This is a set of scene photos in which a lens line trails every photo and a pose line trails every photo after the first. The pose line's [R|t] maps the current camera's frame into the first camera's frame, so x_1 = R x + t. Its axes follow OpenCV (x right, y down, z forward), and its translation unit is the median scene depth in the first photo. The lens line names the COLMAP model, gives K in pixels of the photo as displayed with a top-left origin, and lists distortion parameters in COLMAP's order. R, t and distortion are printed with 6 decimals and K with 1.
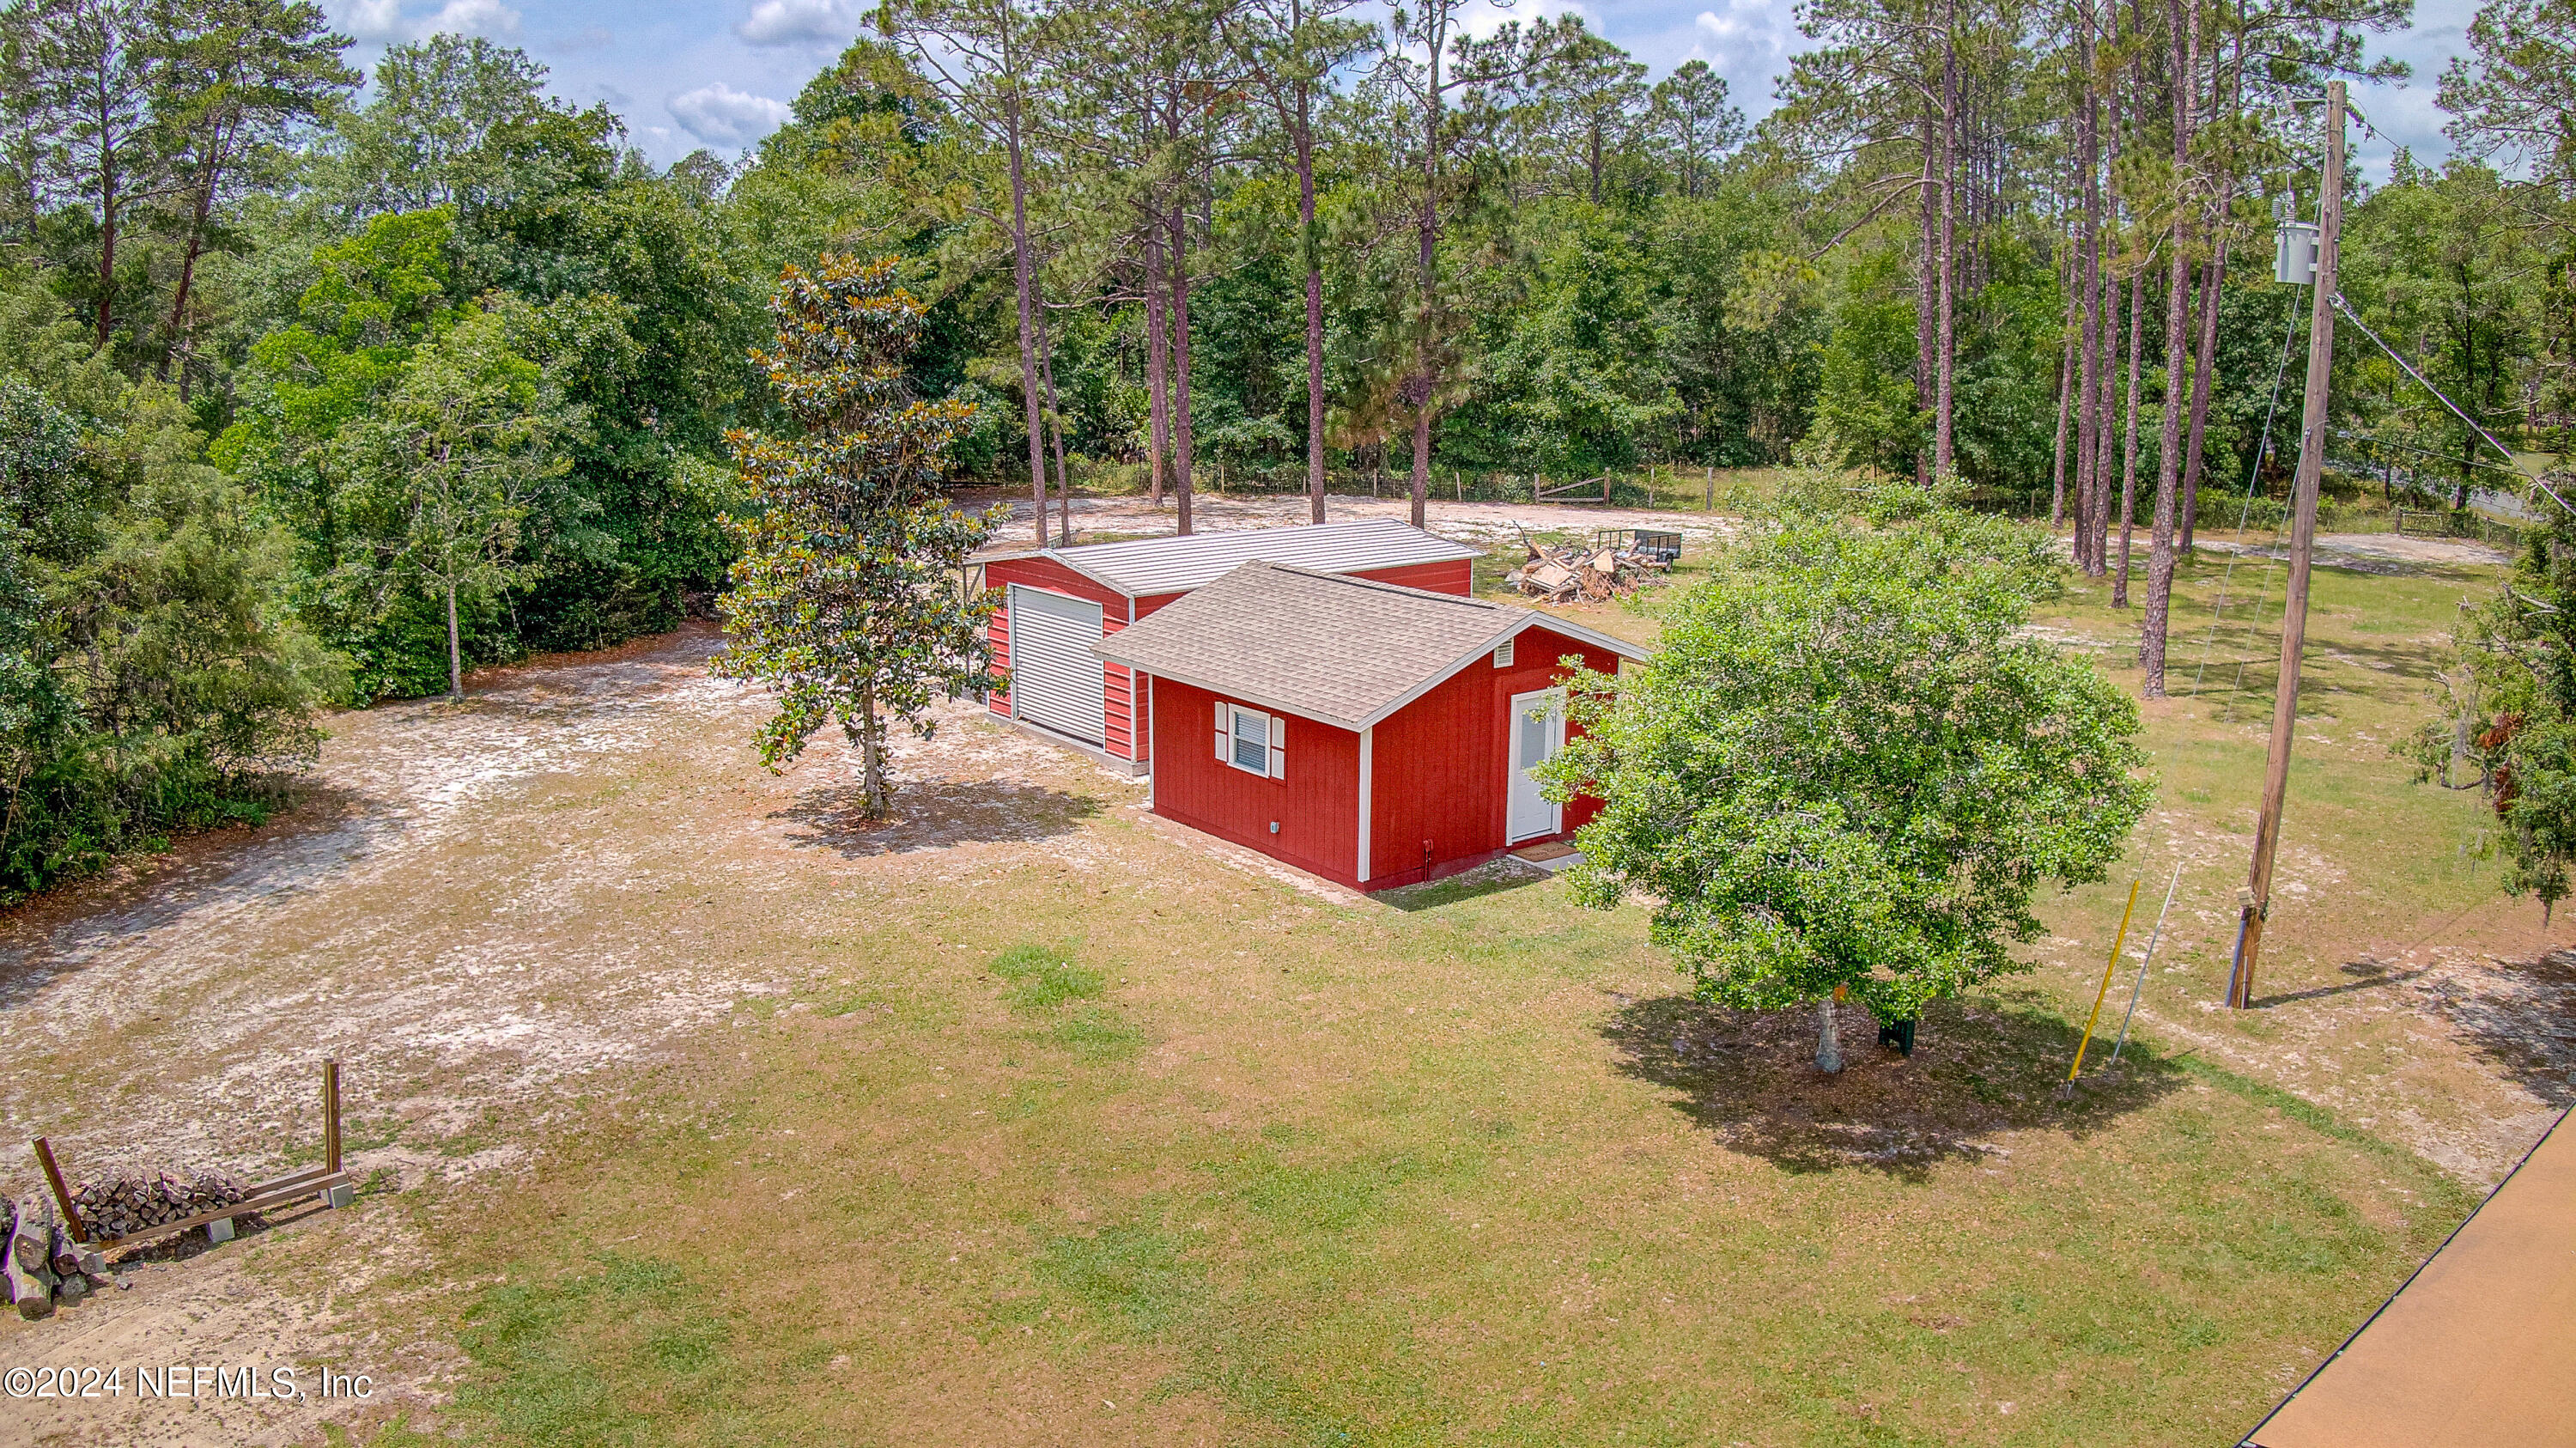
lens RADIAL K [[1858.3, 0, 1295.2], [0, 1858.3, 677.2], [0, 0, 1]] dist [-0.177301, -0.003662]
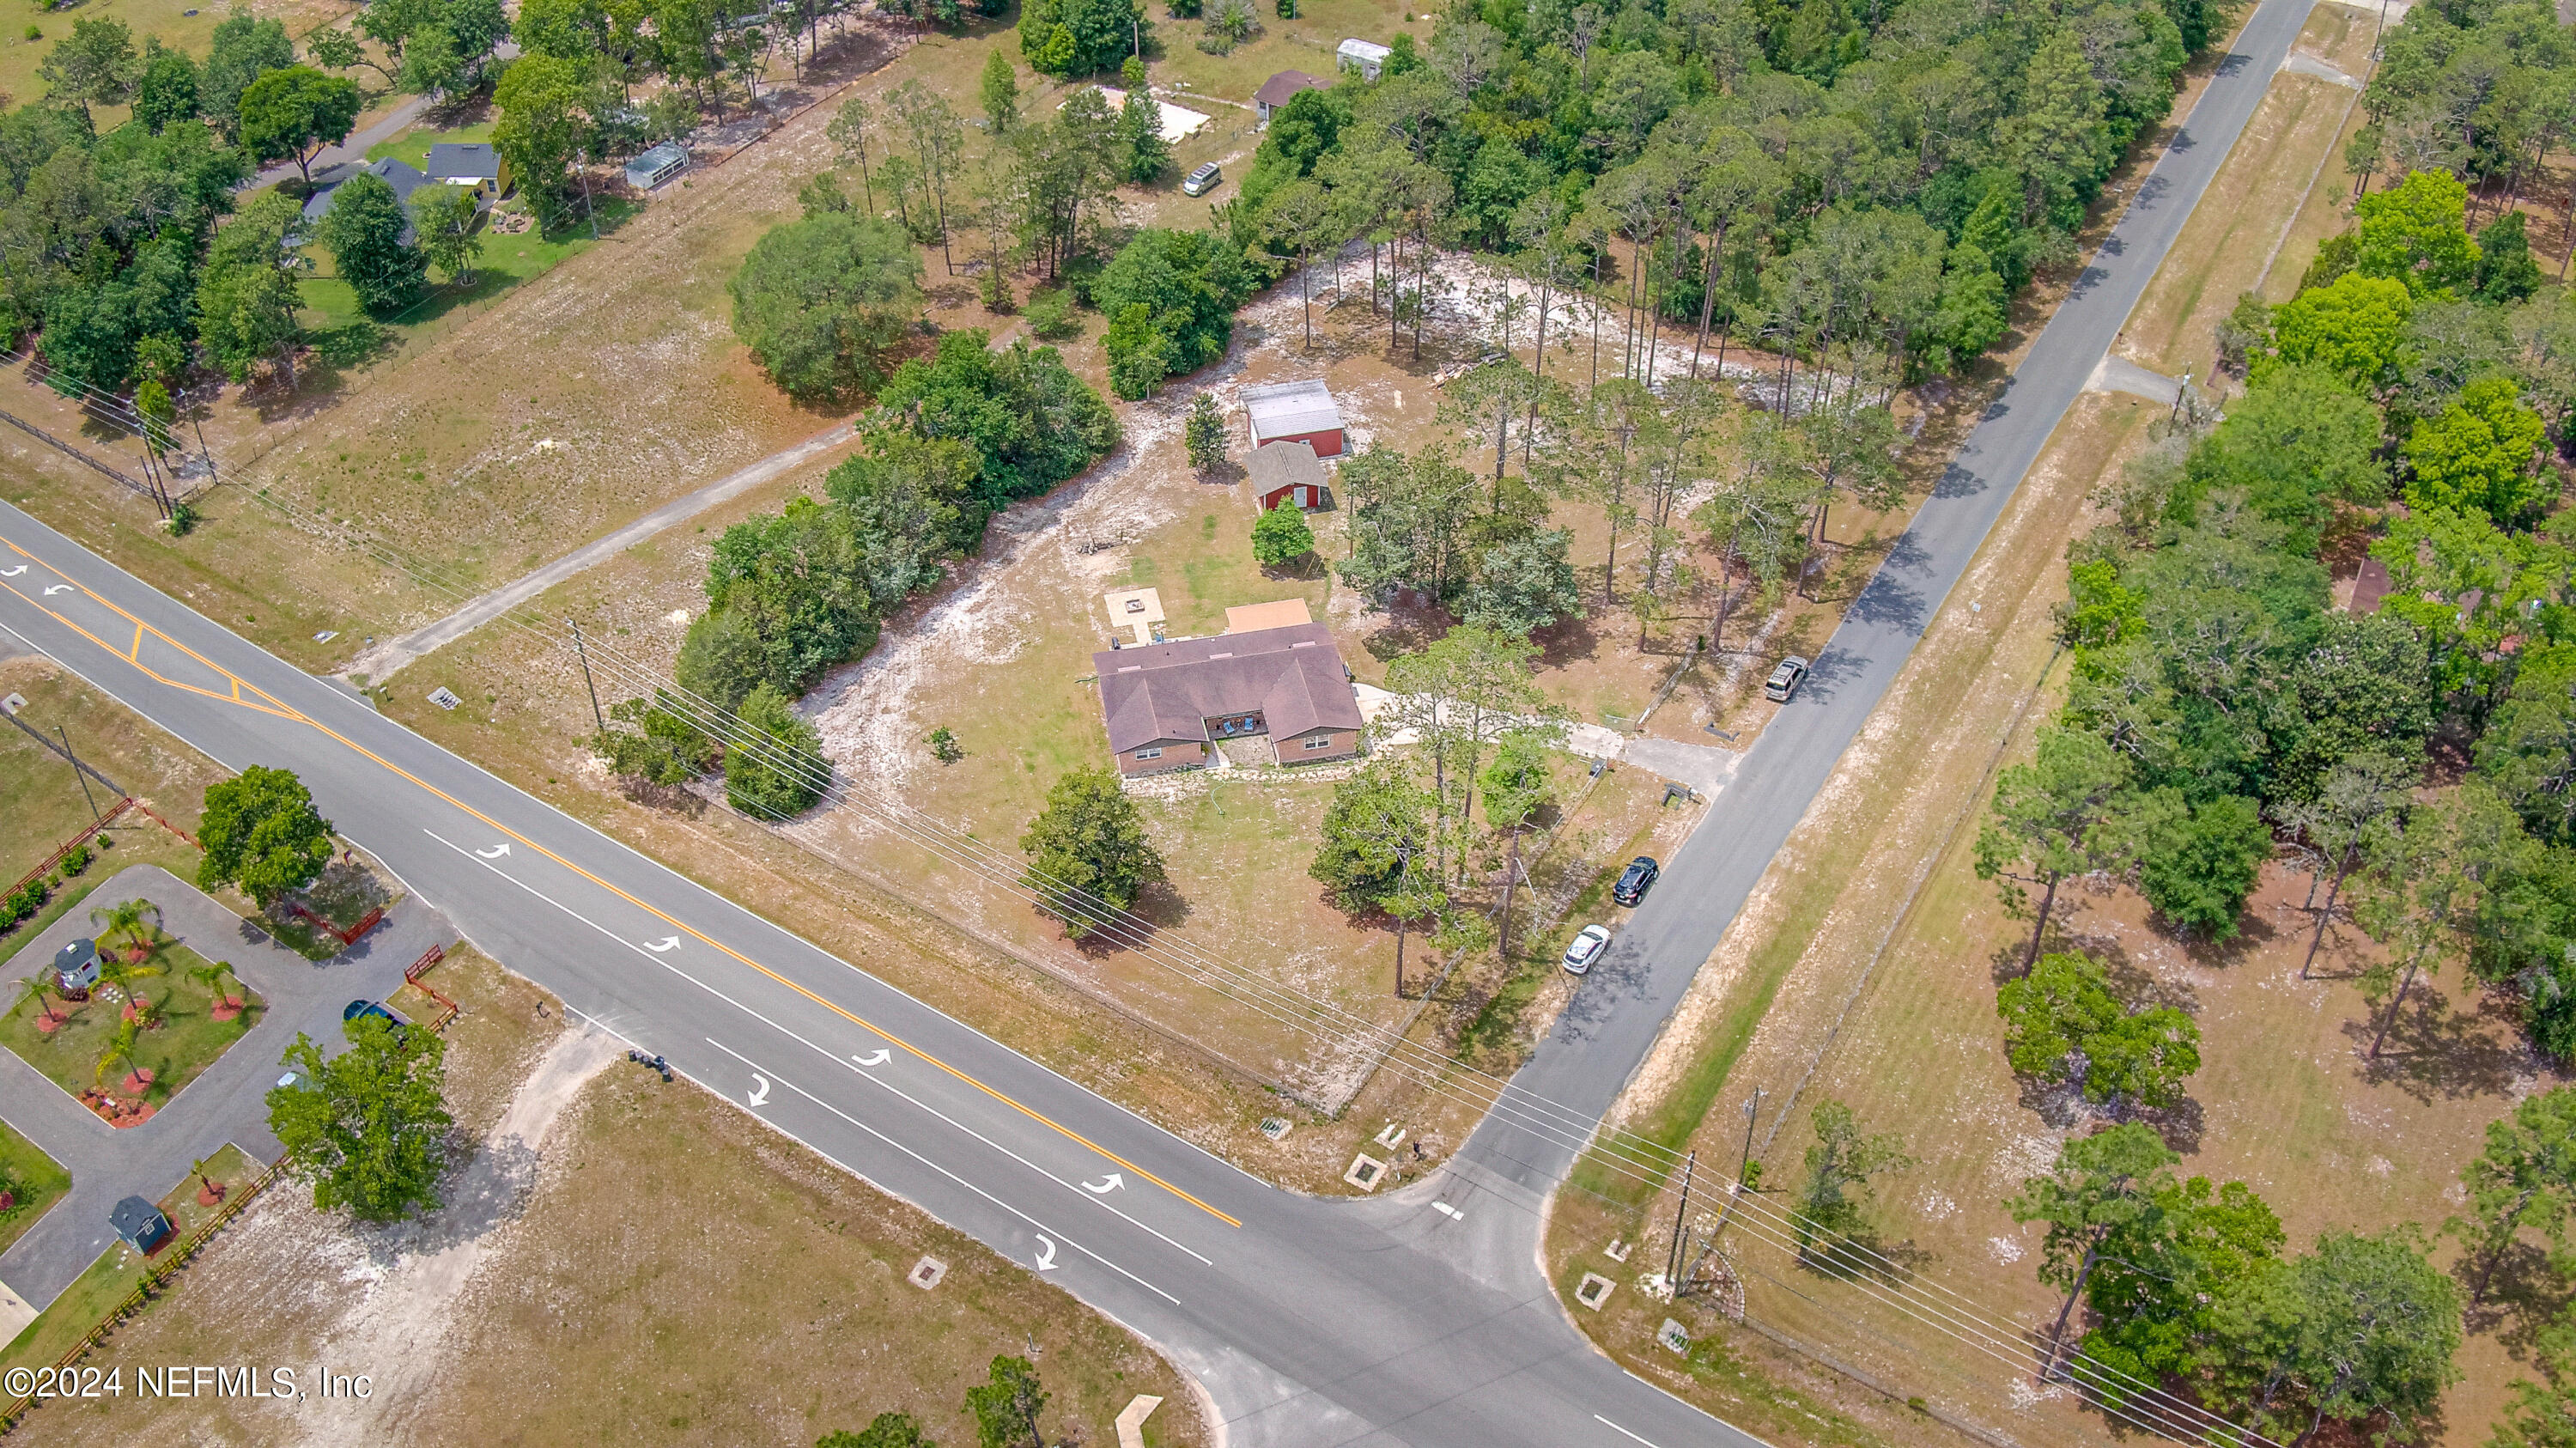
lens RADIAL K [[2284.9, 0, 1288.0], [0, 2284.9, 724.0], [0, 0, 1]] dist [0.004784, -0.417856]
pose [[0.906795, 0.281047, -0.314222, 2.597294], [-0.080895, 0.847509, 0.524580, -3.180370], [0.413737, -0.450267, 0.791253, -5.194044]]
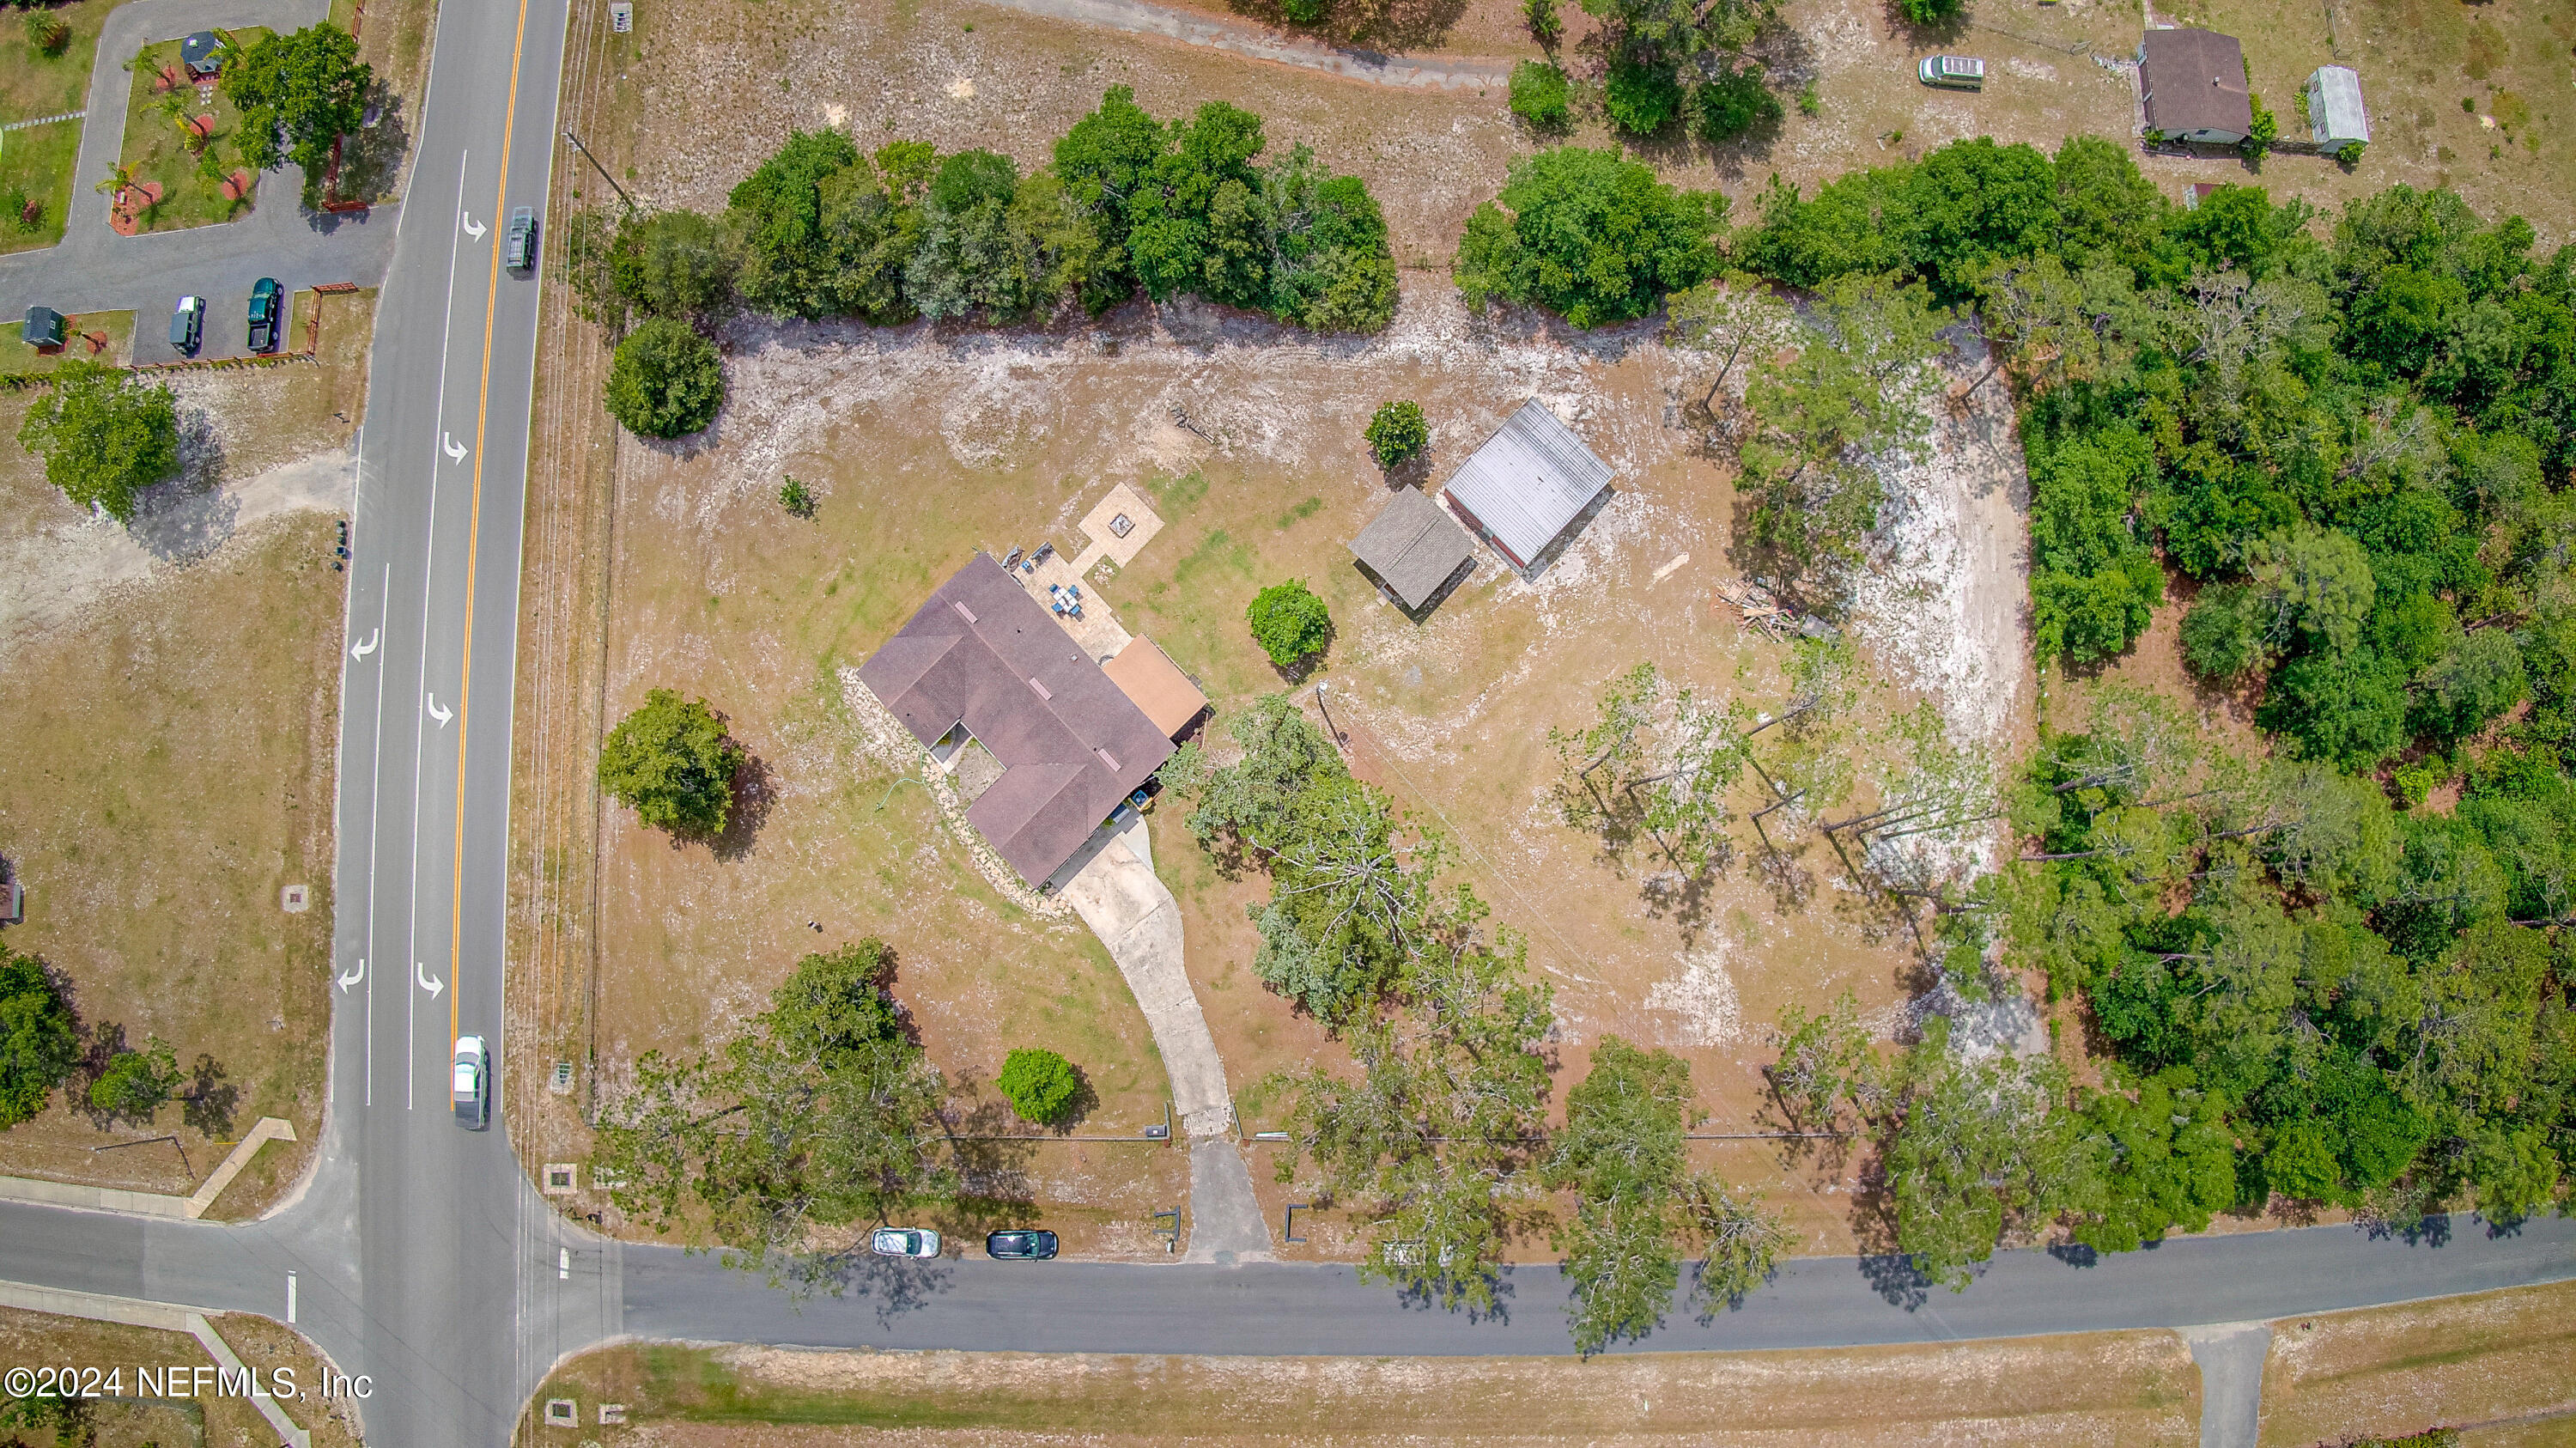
lens RADIAL K [[1790.6, 0, 1288.6], [0, 1790.6, 682.7], [0, 0, 1]] dist [-0.179698, -0.004731]
pose [[0.130580, 0.982778, -0.130755, 0.923457], [-0.193725, 0.154635, 0.968793, -4.215244], [0.972327, -0.101174, 0.210580, -0.278178]]
